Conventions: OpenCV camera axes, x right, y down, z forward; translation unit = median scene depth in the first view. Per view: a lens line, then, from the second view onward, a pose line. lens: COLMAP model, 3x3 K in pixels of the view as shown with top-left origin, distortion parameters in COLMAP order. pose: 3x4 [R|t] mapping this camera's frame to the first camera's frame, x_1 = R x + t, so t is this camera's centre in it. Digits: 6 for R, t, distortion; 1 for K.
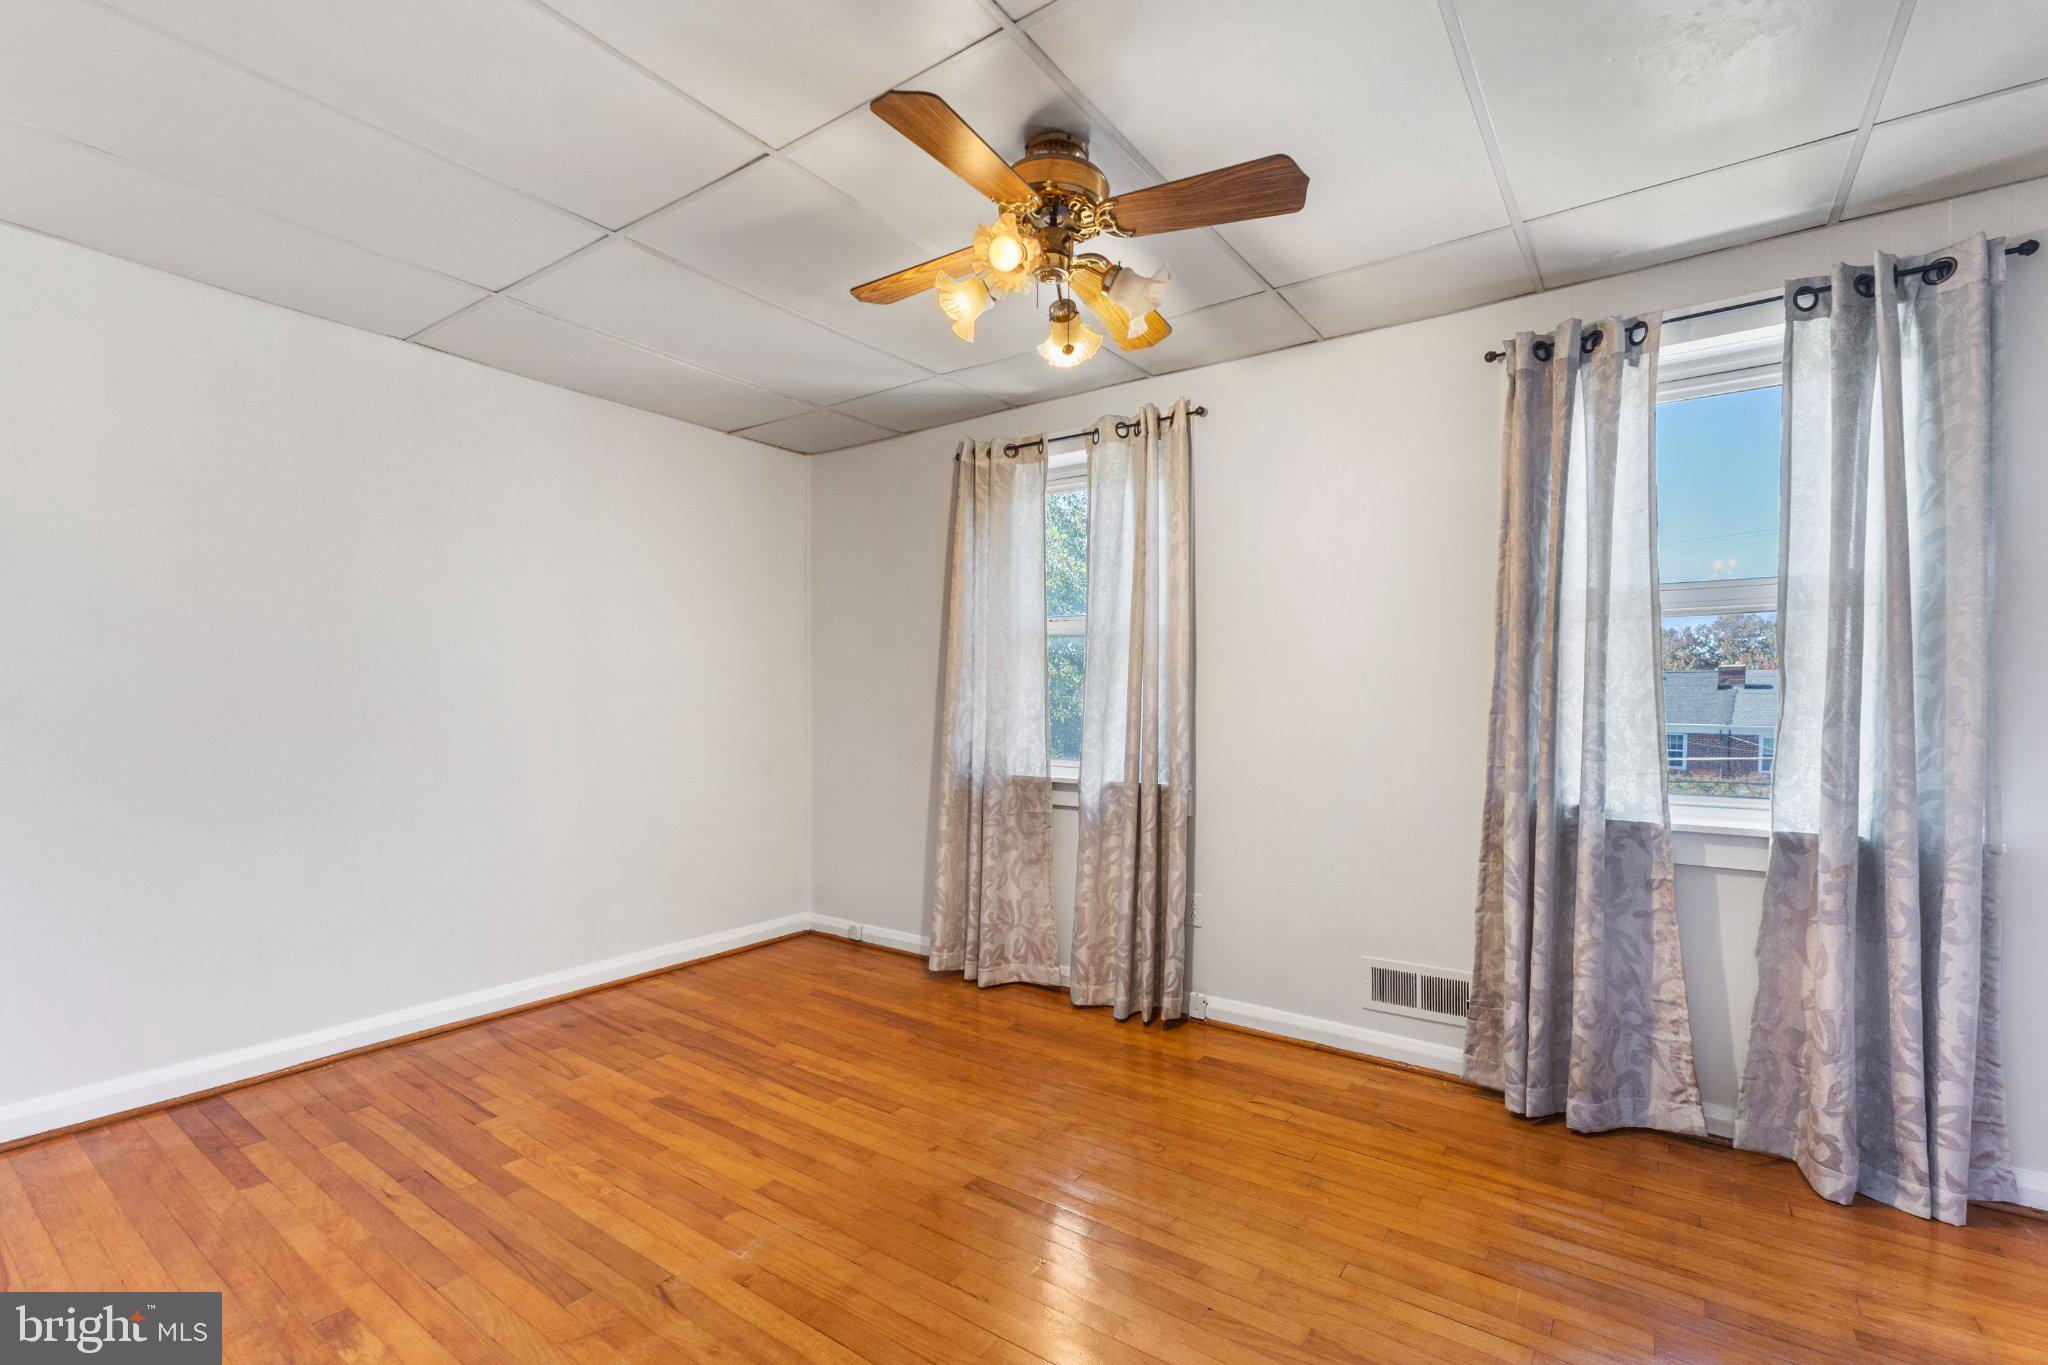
lens RADIAL K [[912.9, 0, 1029.2], [0, 912.9, 715.7], [0, 0, 1]] dist [0.000047, -0.000102]
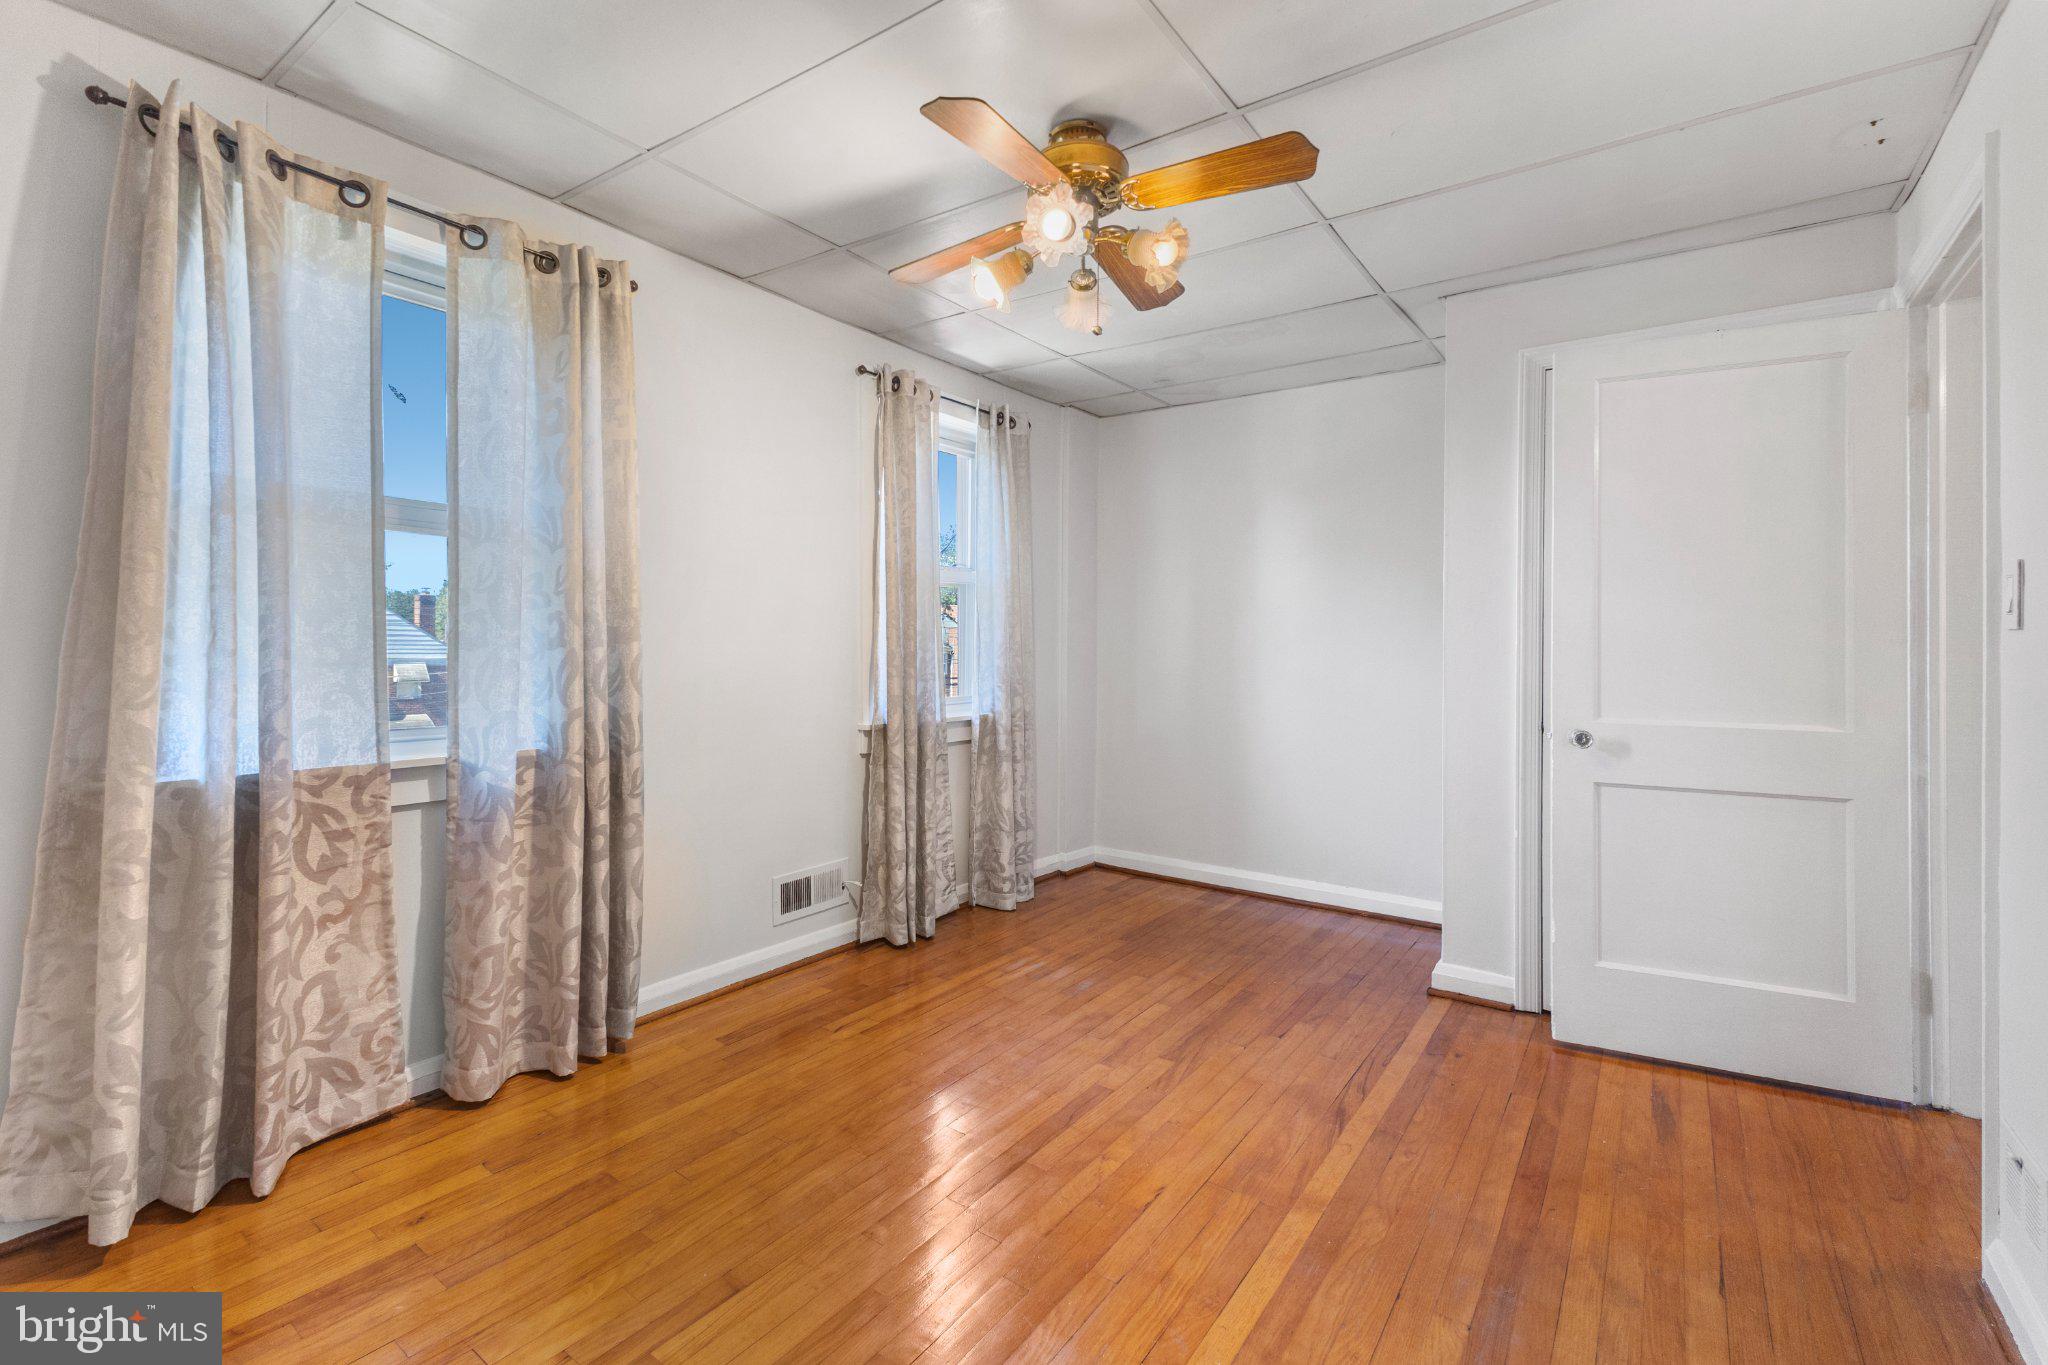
lens RADIAL K [[893.3, 0, 1024.5], [0, 893.3, 639.4], [0, 0, 1]] dist [0.001879, 0.000178]
pose [[0.001908, 0.002200, 0.999996, -0.674785], [0.008595, 0.999961, -0.002216, -0.009550], [-0.999961, 0.008599, 0.001889, 0.699501]]
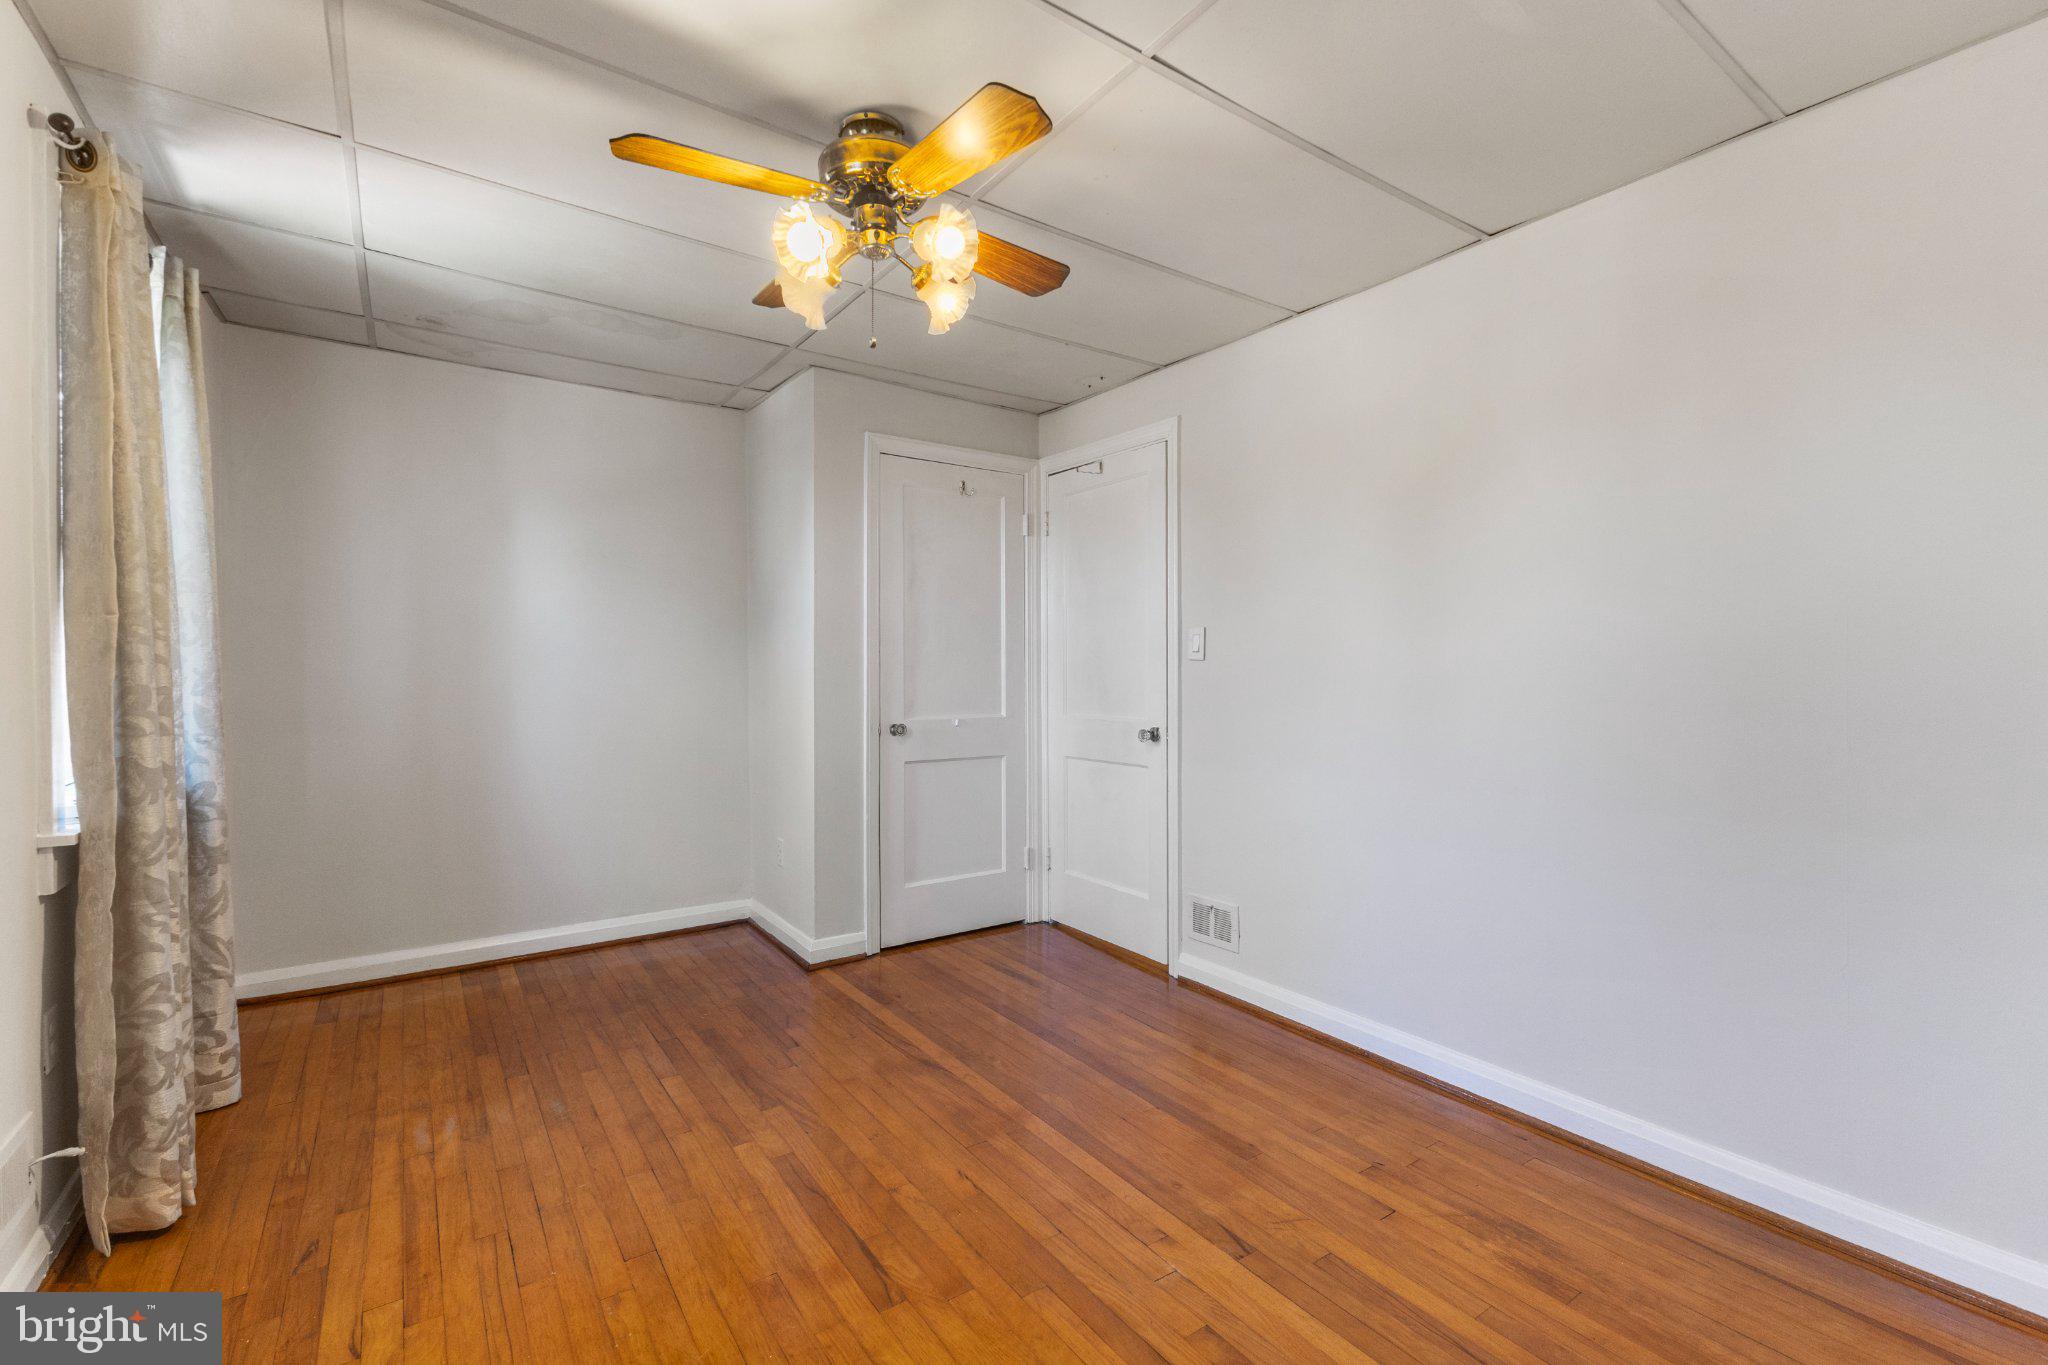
lens RADIAL K [[880.3, 0, 1028.4], [0, 880.3, 671.5], [0, 0, 1]] dist [0.003212, 0.000017]
pose [[-0.943748, -0.006901, 0.330593, -0.304965], [0.000512, 0.999751, 0.022331, -0.022266], [-0.330665, 0.021244, -0.943509, 1.232367]]
